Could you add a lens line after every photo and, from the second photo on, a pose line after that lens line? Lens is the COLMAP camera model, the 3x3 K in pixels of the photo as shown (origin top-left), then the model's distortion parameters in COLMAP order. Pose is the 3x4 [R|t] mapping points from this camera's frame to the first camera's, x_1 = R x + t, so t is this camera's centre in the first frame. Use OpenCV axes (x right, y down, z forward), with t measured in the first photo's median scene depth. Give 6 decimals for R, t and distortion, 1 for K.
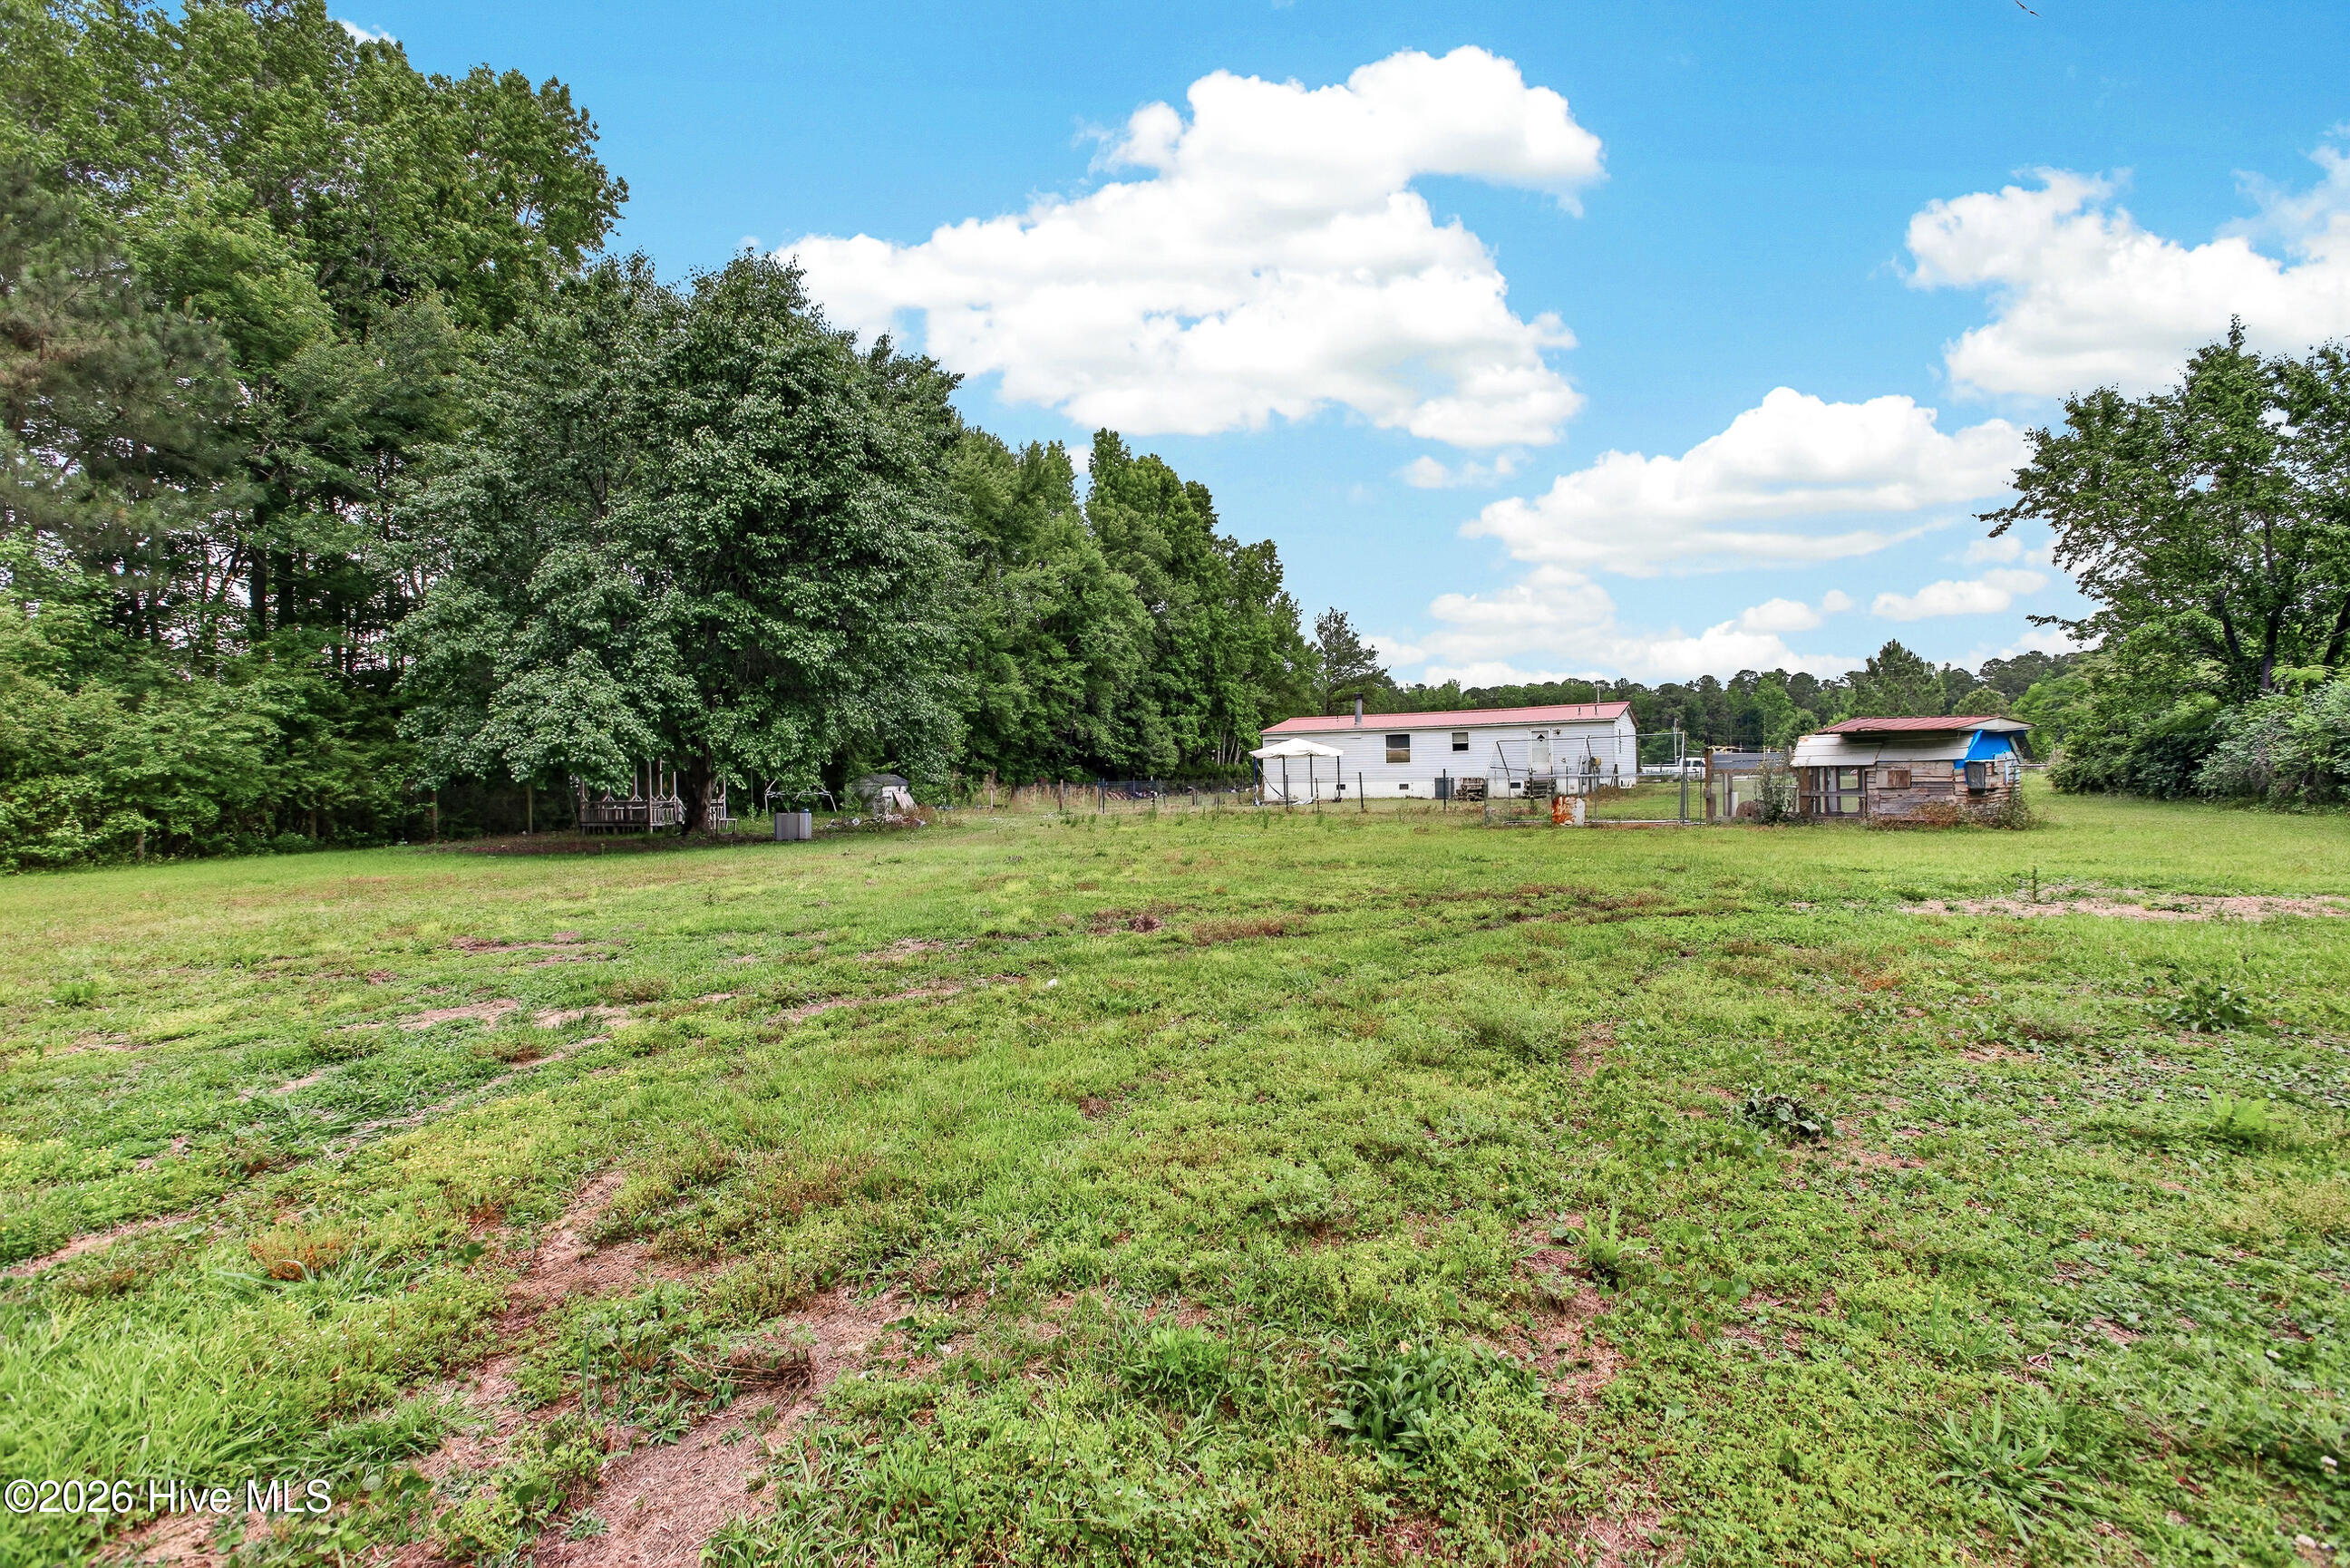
lens RADIAL K [[1503.5, 0, 1175.0], [0, 1503.5, 784.0], [0, 0, 1]] dist [-0.058842, 0.053887]
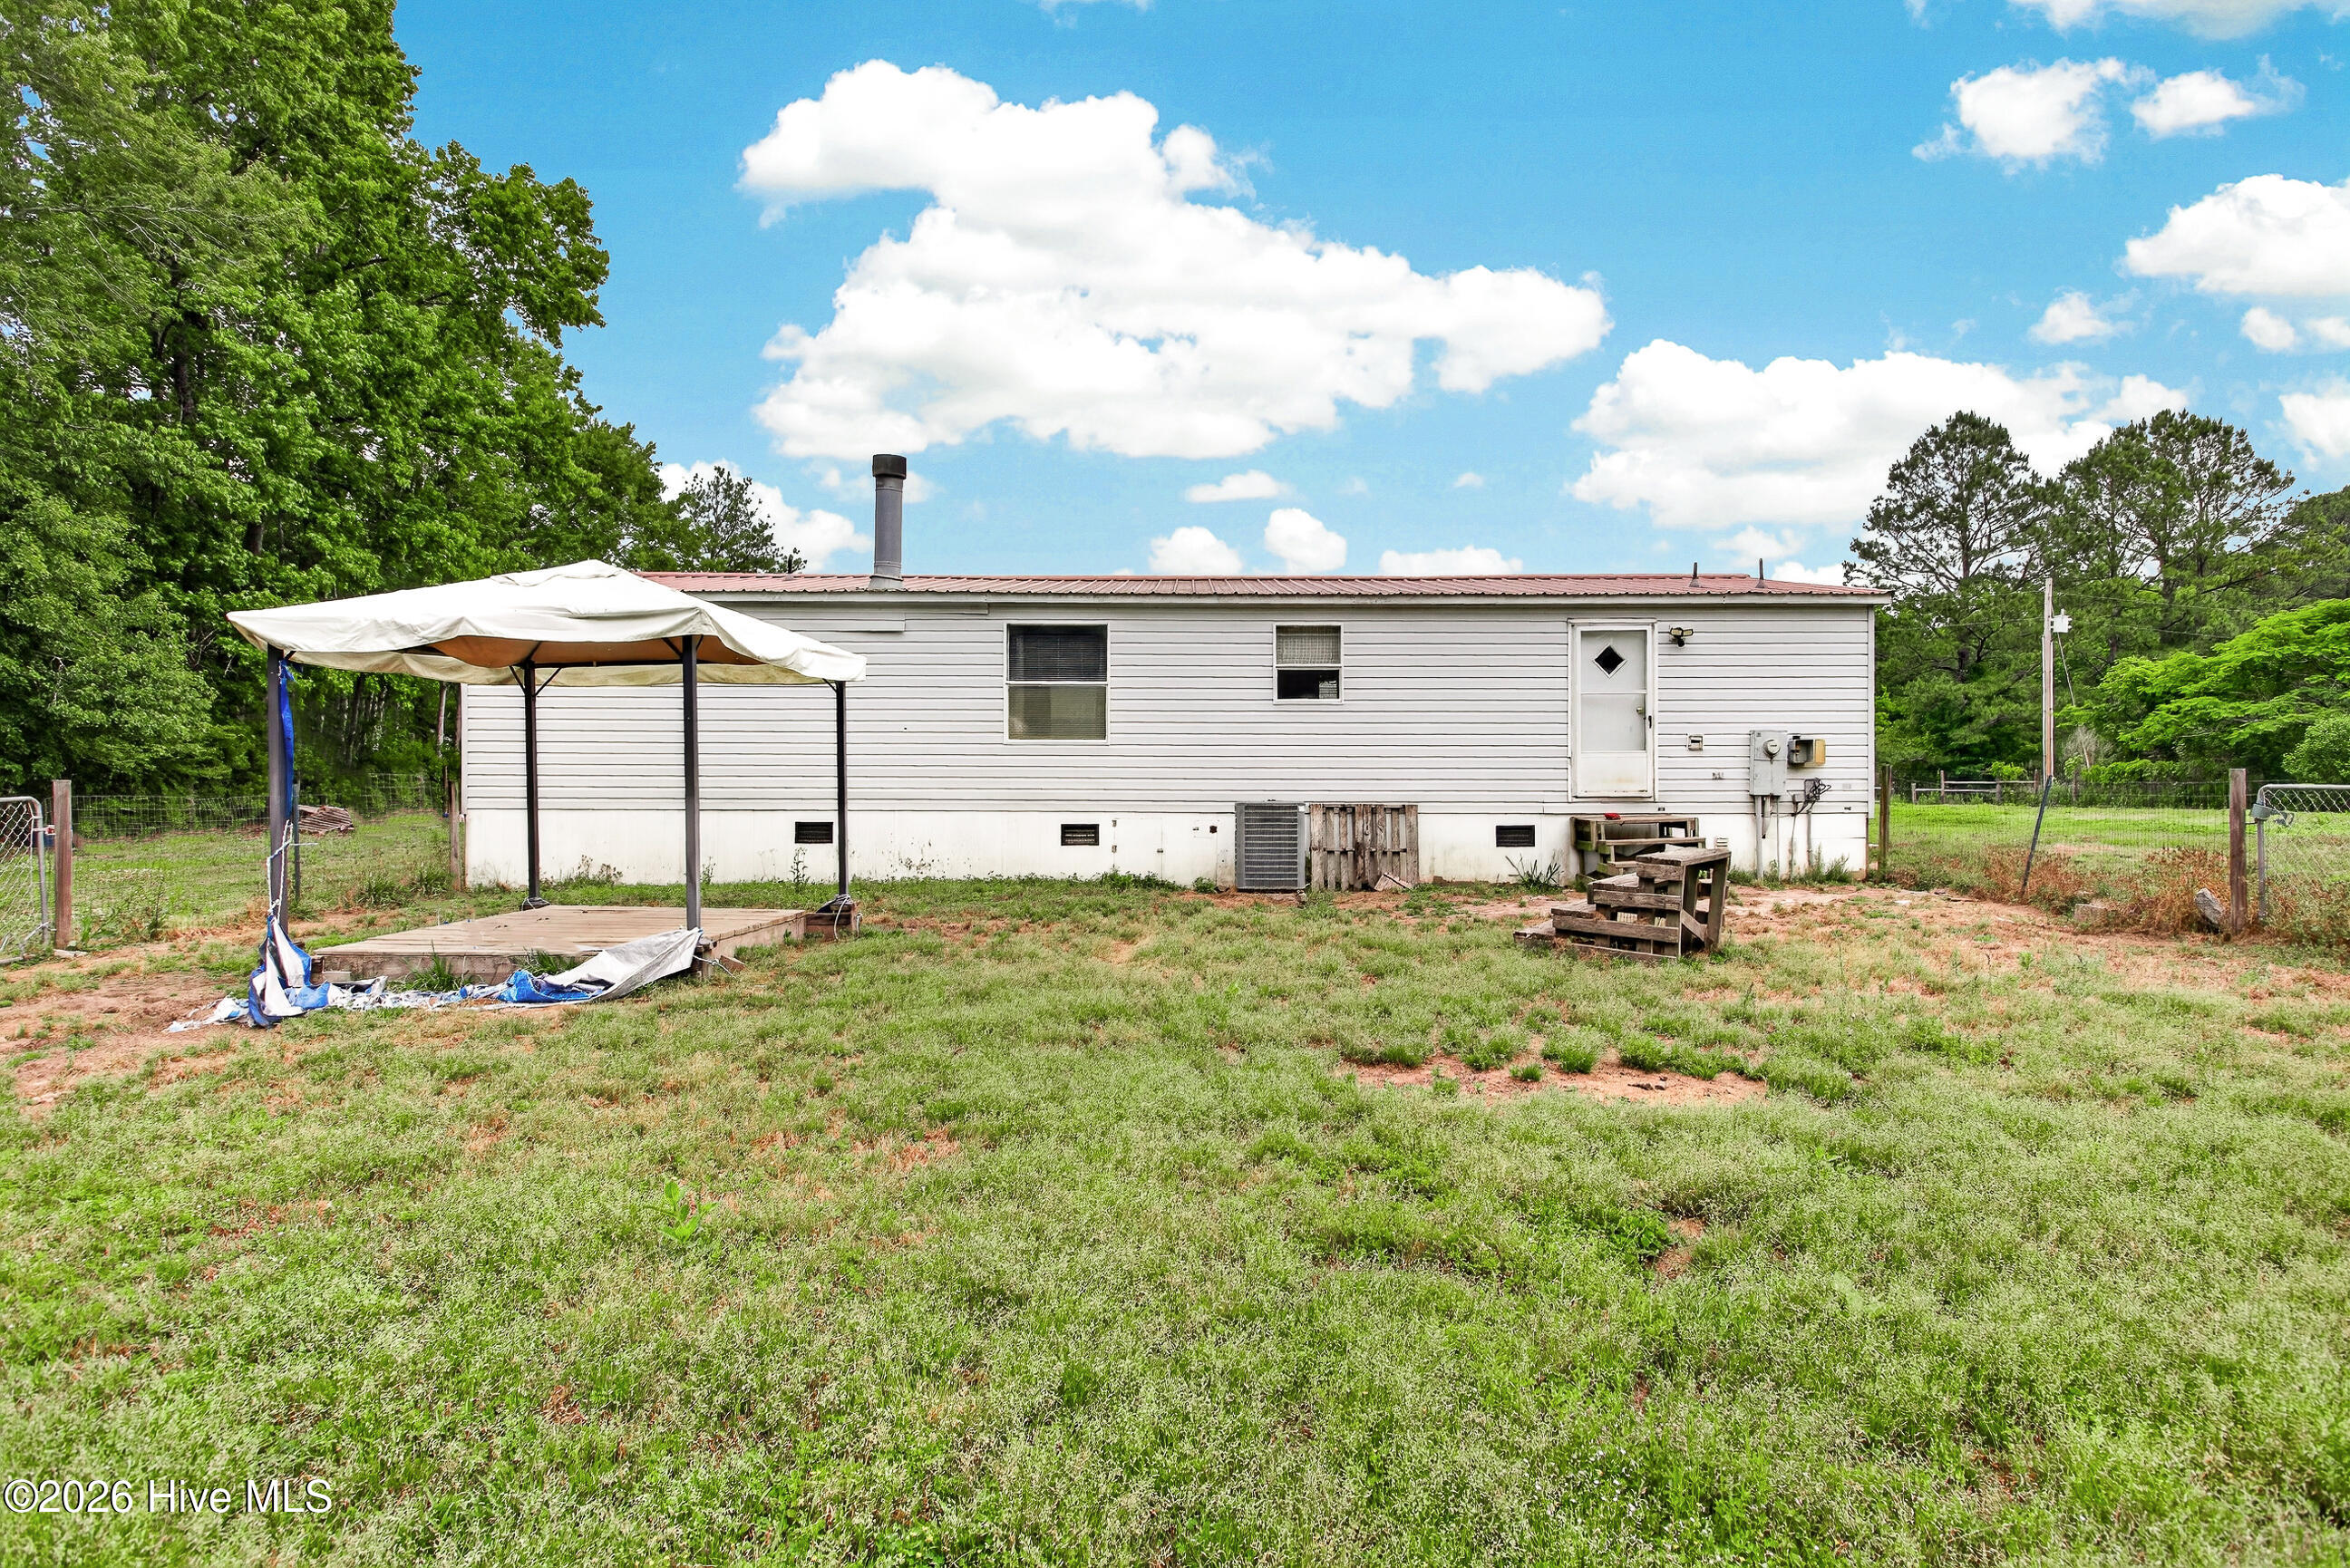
lens RADIAL K [[1503.5, 0, 1175.0], [0, 1503.5, 784.0], [0, 0, 1]] dist [-0.058842, 0.053887]
pose [[0.911448, 0.023736, 0.410731, 0.064612], [-0.014816, 0.999580, -0.024887, -0.000738], [-0.411149, 0.016597, 0.911417, 0.773594]]
